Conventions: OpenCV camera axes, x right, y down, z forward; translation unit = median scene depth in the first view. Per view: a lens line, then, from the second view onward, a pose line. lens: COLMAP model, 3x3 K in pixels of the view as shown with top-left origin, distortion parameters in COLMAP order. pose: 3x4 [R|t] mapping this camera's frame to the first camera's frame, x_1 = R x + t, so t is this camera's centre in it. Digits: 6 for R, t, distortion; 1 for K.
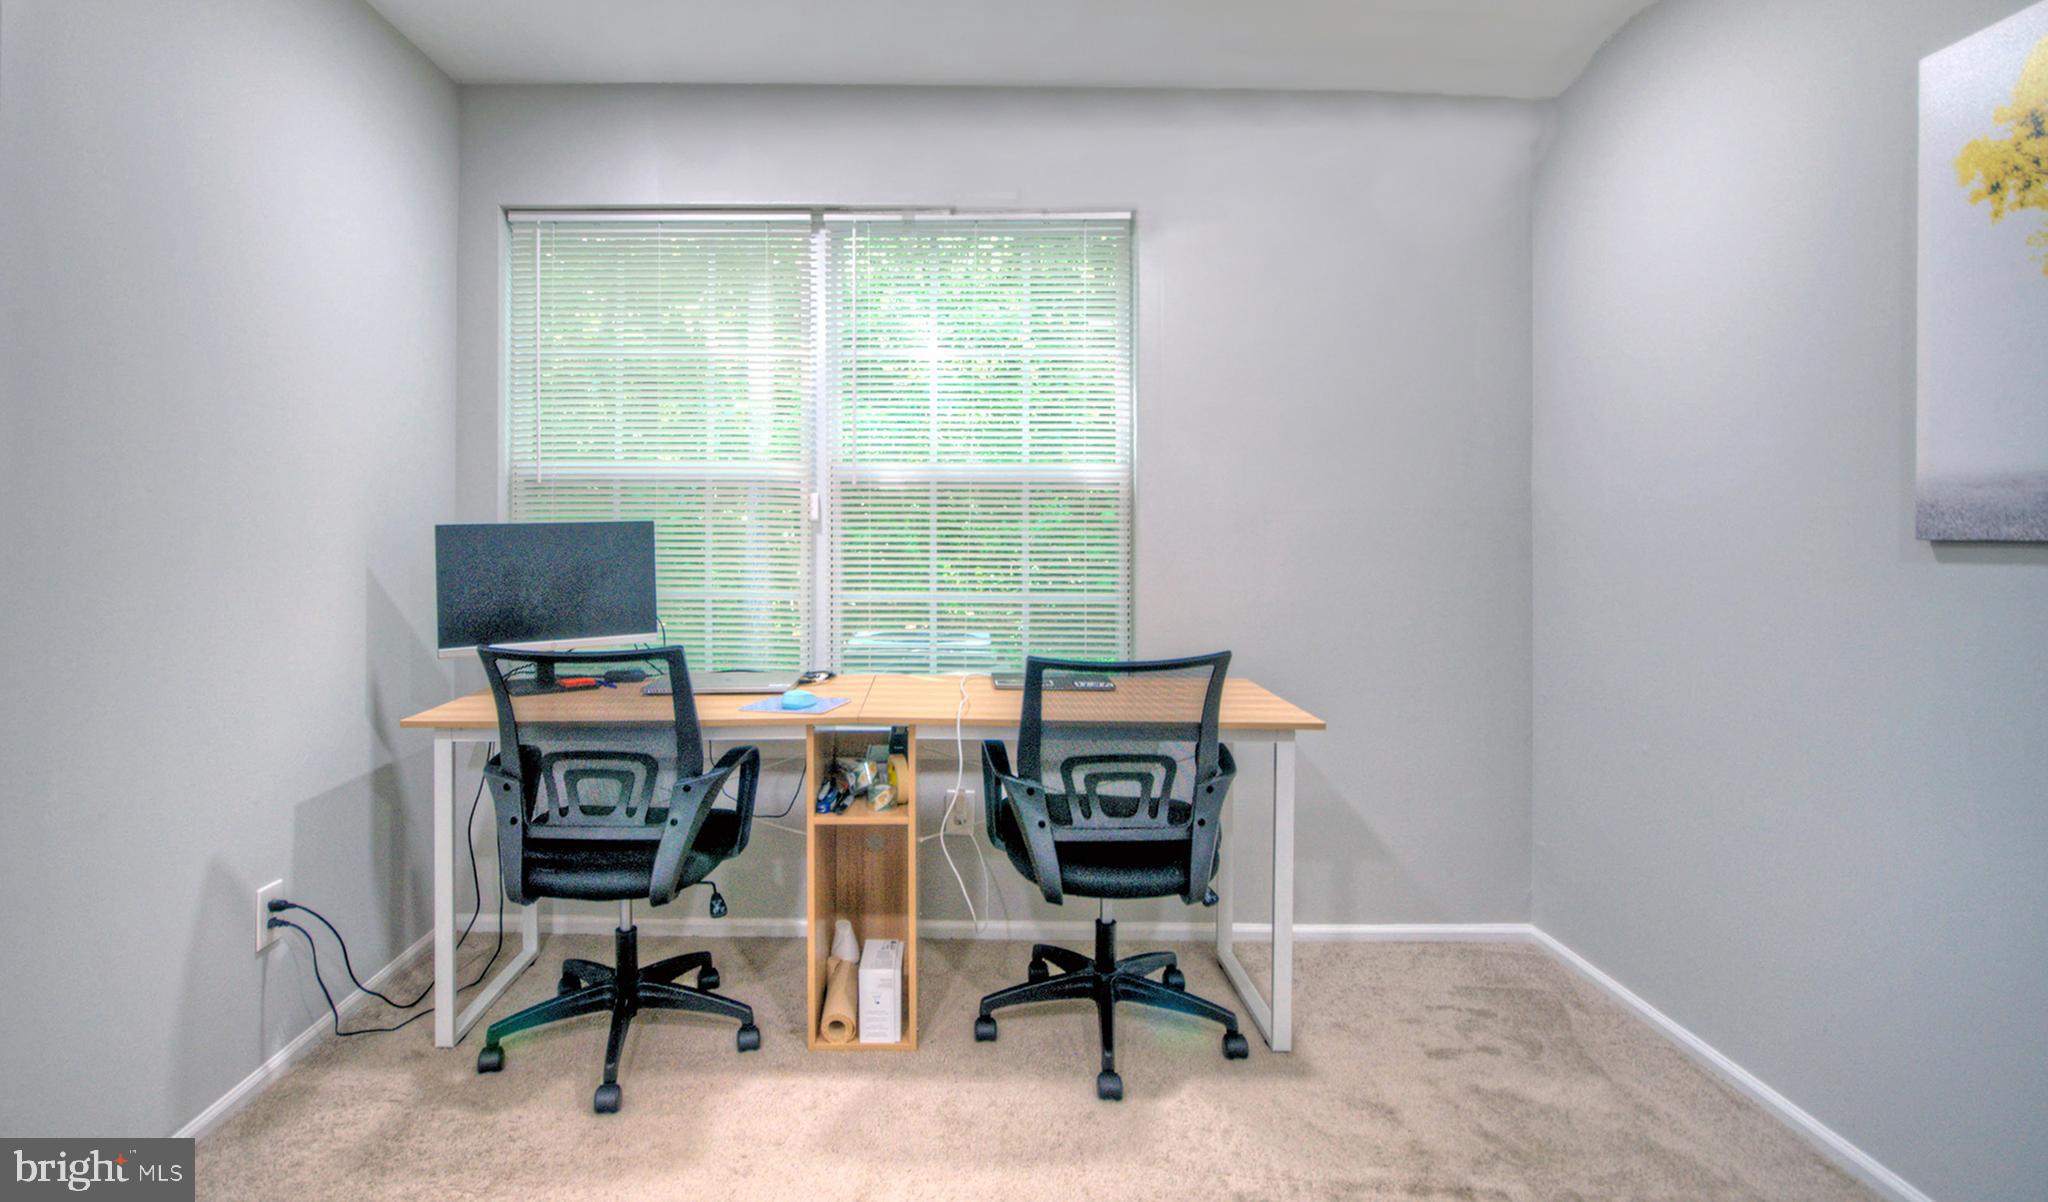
lens RADIAL K [[1070.5, 0, 1012.5], [0, 1070.5, 533.4], [0, 0, 1]] dist [0.000839, -0.001691]
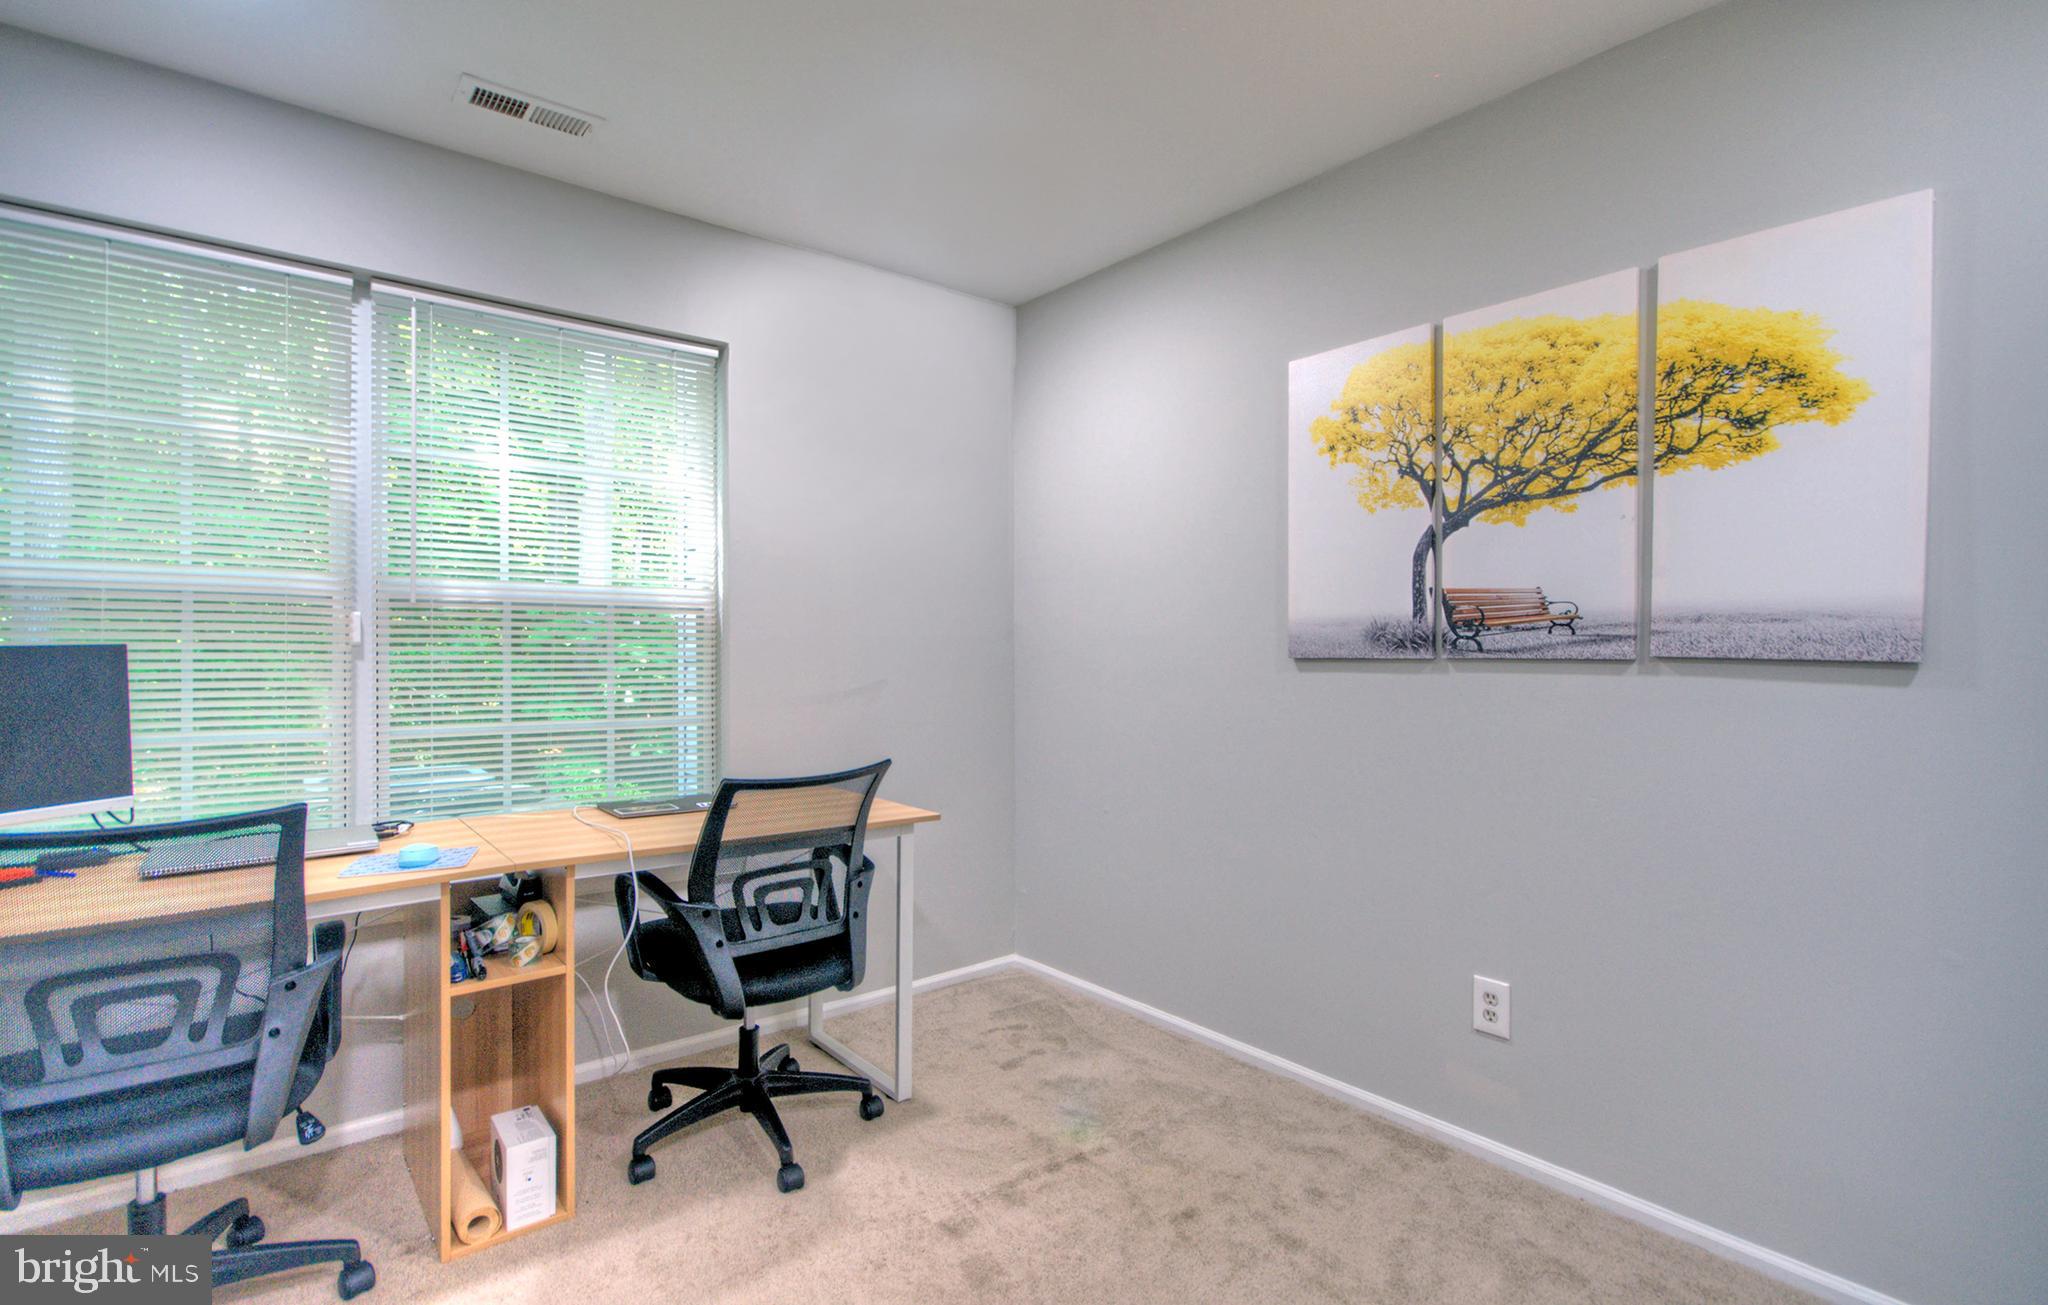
lens RADIAL K [[952.9, 0, 1022.1], [0, 952.9, 652.0], [0, 0, 1]] dist [0.001908, 0.001235]
pose [[0.776030, -0.002110, 0.630692, -0.309699], [0.006105, 0.999973, -0.004166, 0.000503], [-0.630666, 0.007084, 0.776022, 0.112100]]
